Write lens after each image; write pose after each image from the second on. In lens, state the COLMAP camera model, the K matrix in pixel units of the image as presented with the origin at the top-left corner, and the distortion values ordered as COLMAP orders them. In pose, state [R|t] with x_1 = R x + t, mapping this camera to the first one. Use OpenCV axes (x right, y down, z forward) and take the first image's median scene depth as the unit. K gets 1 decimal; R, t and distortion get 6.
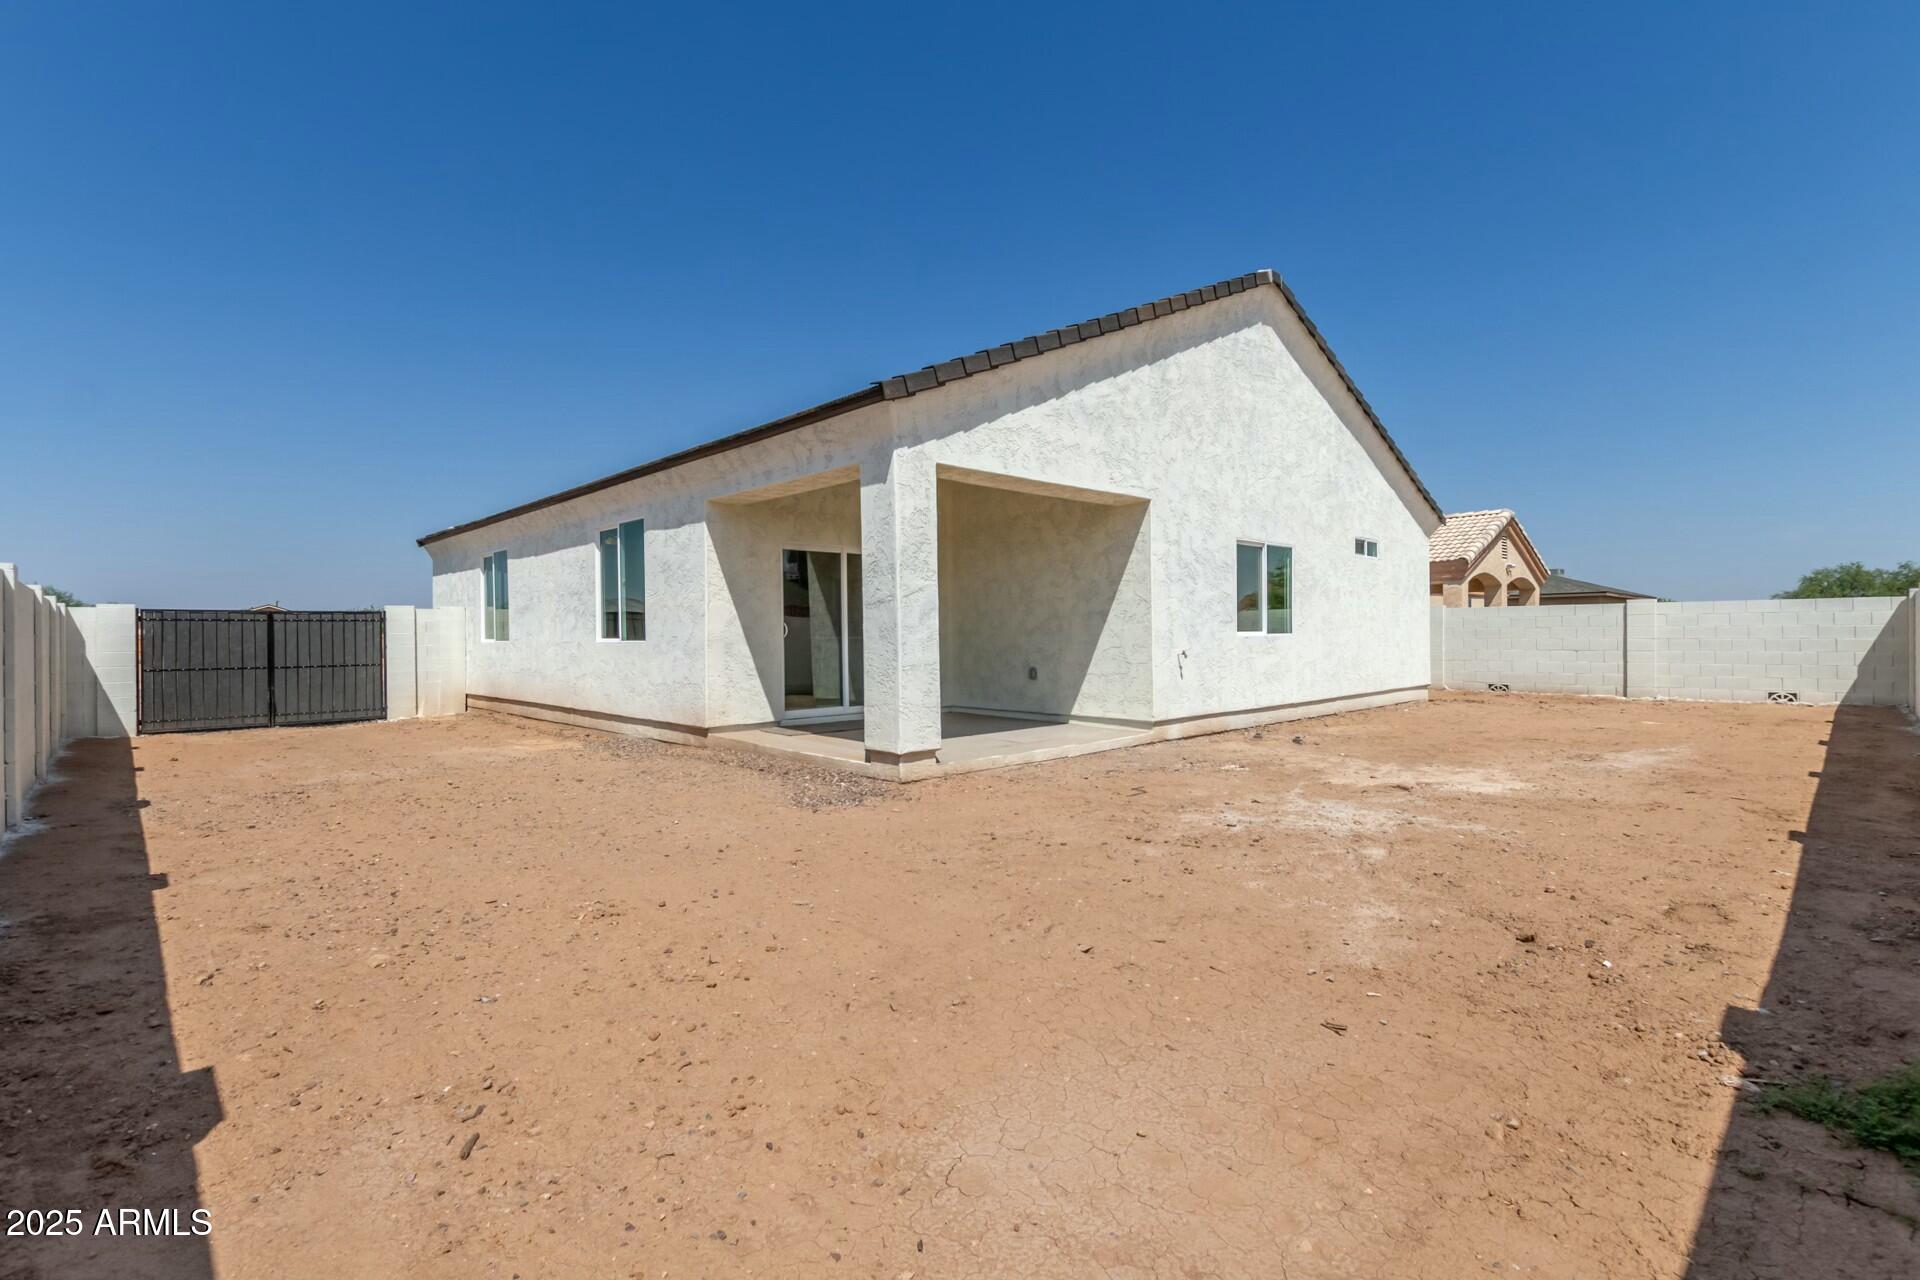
lens RADIAL K [[886.1, 0, 964.4], [0, 886.1, 633.5], [0, 0, 1]] dist [0.003826, -0.000130]
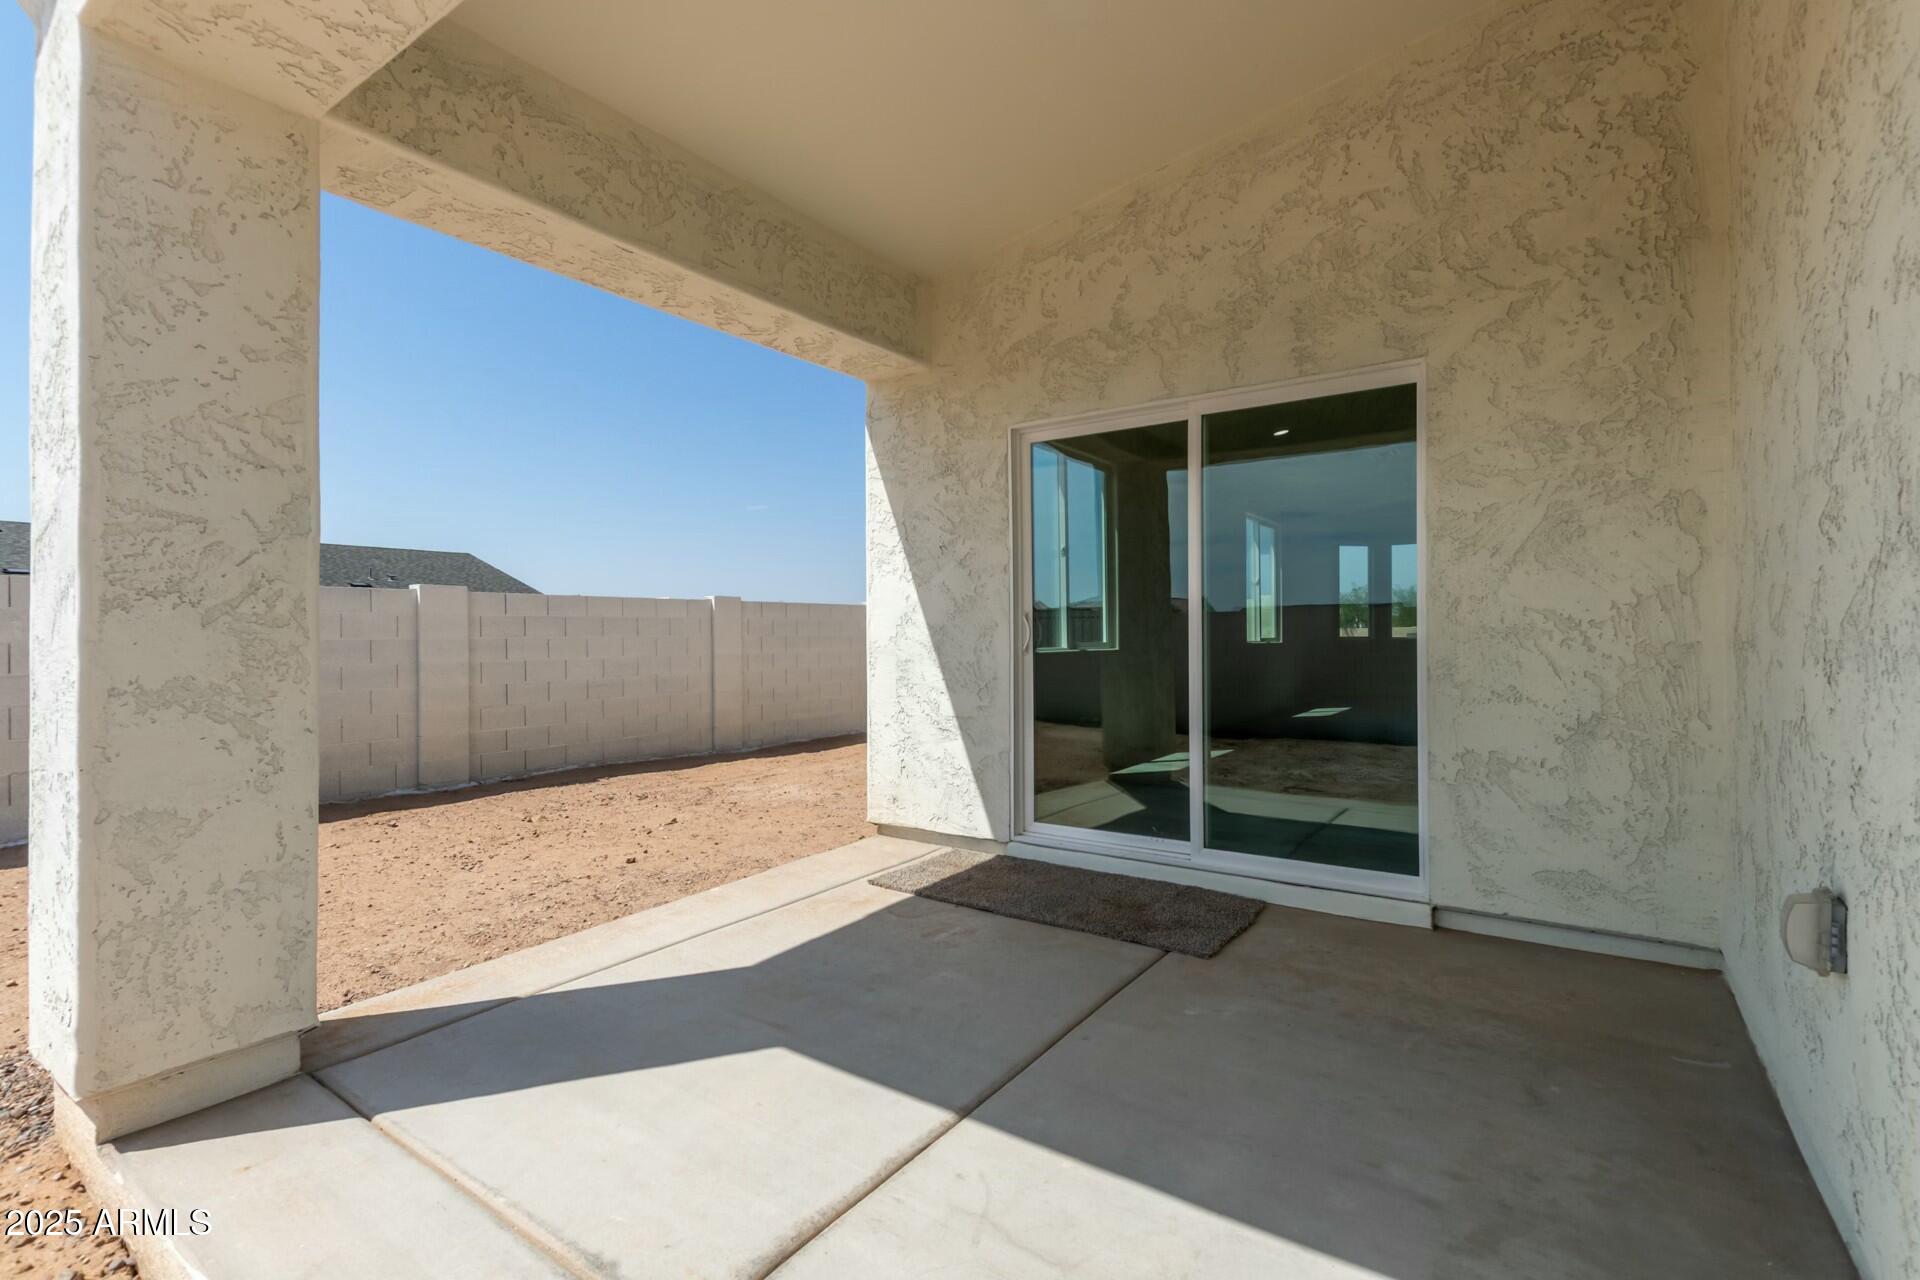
lens RADIAL K [[886.1, 0, 964.4], [0, 886.1, 633.5], [0, 0, 1]] dist [0.003826, -0.000130]
pose [[0.202528, 0.007071, -0.979251, 0.208026], [0.002483, 0.999967, 0.007735, -0.007059], [0.979273, -0.003998, 0.202503, 0.884821]]
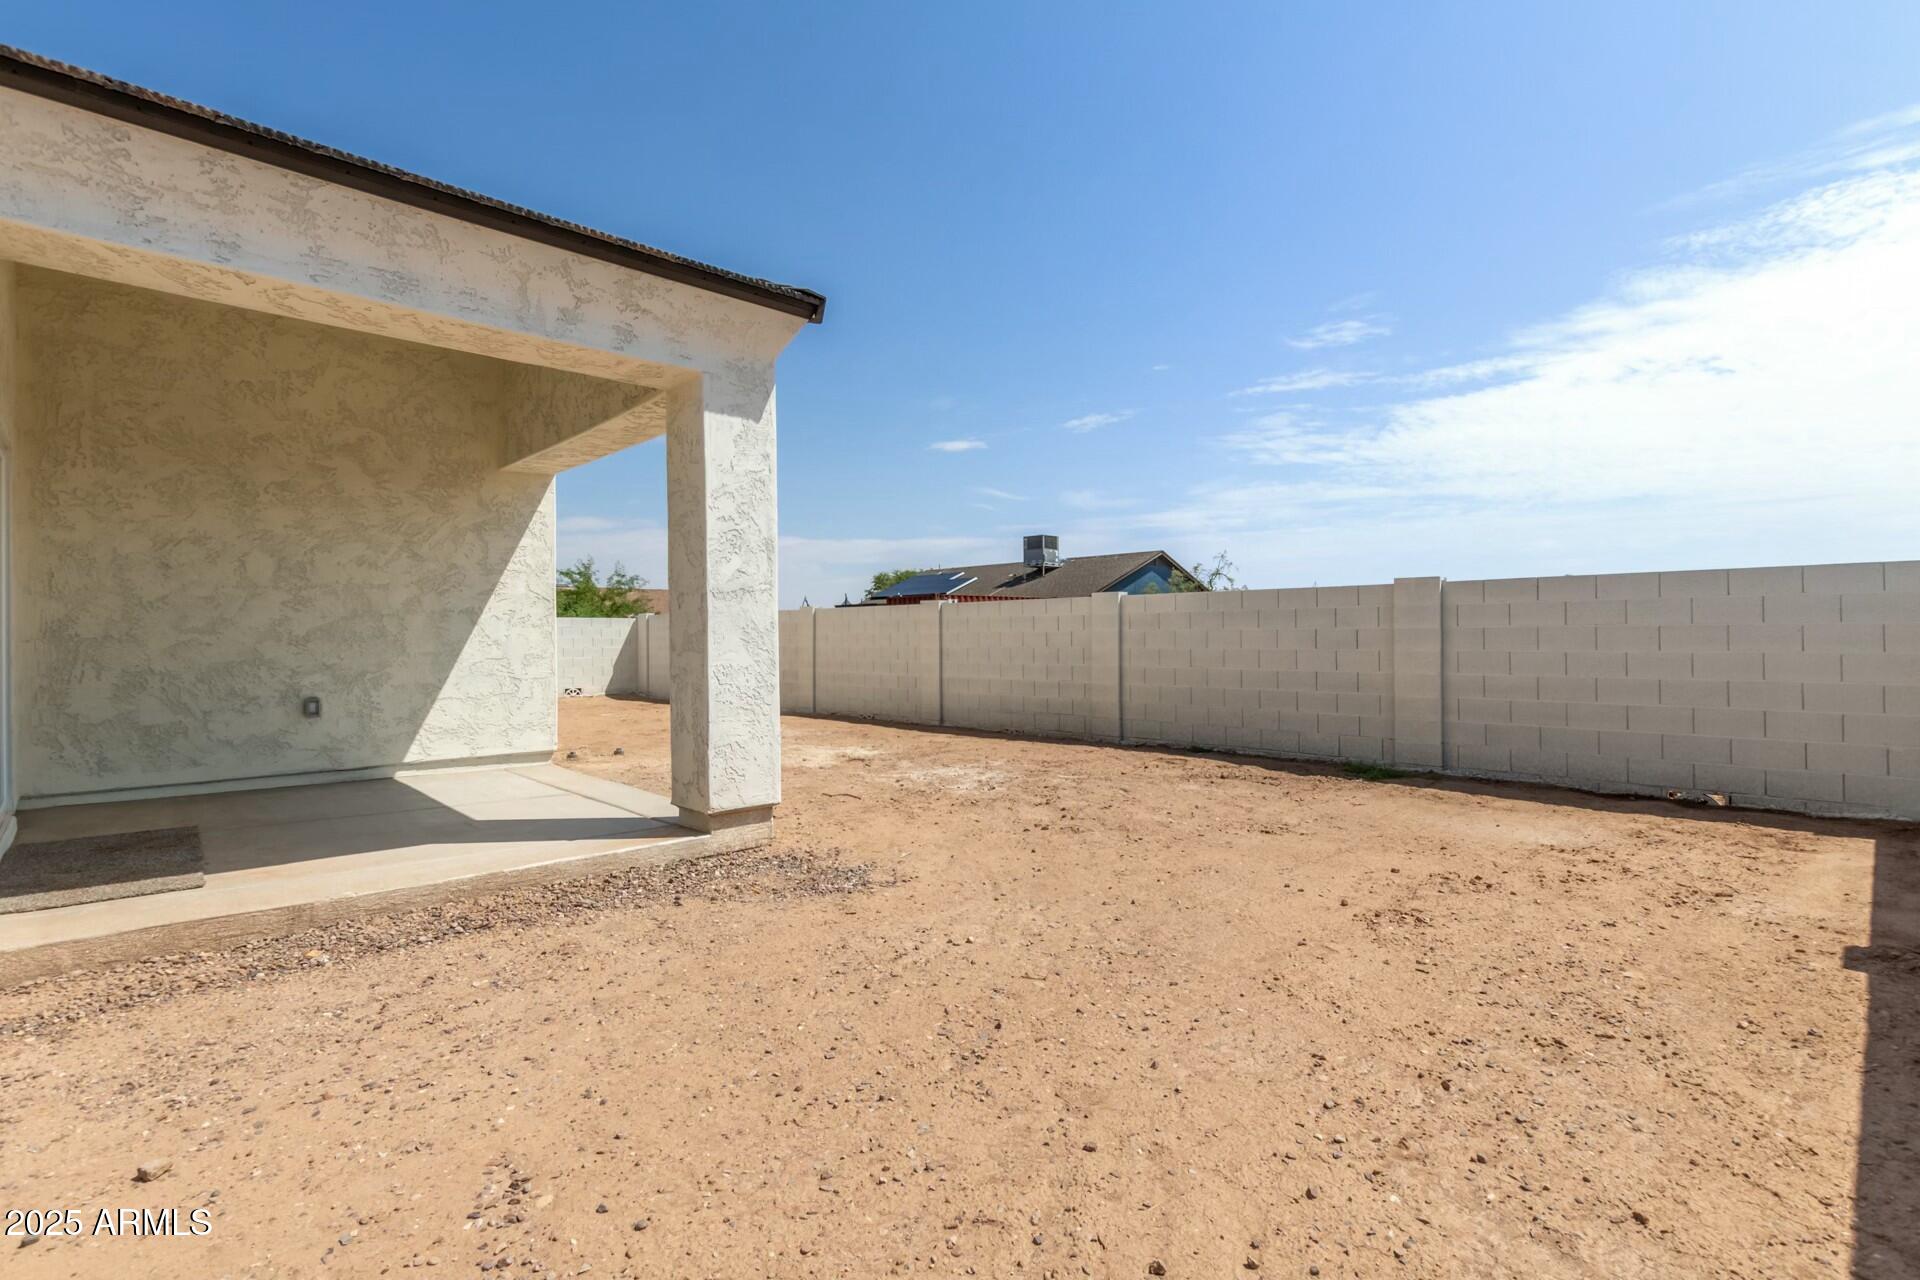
lens RADIAL K [[886.1, 0, 964.4], [0, 886.1, 633.5], [0, 0, 1]] dist [0.003826, -0.000130]
pose [[-0.002605, 0.010598, 0.999940, -0.563545], [0.004601, 0.999933, -0.010586, 0.003955], [-0.999986, 0.004573, -0.002654, 0.599784]]
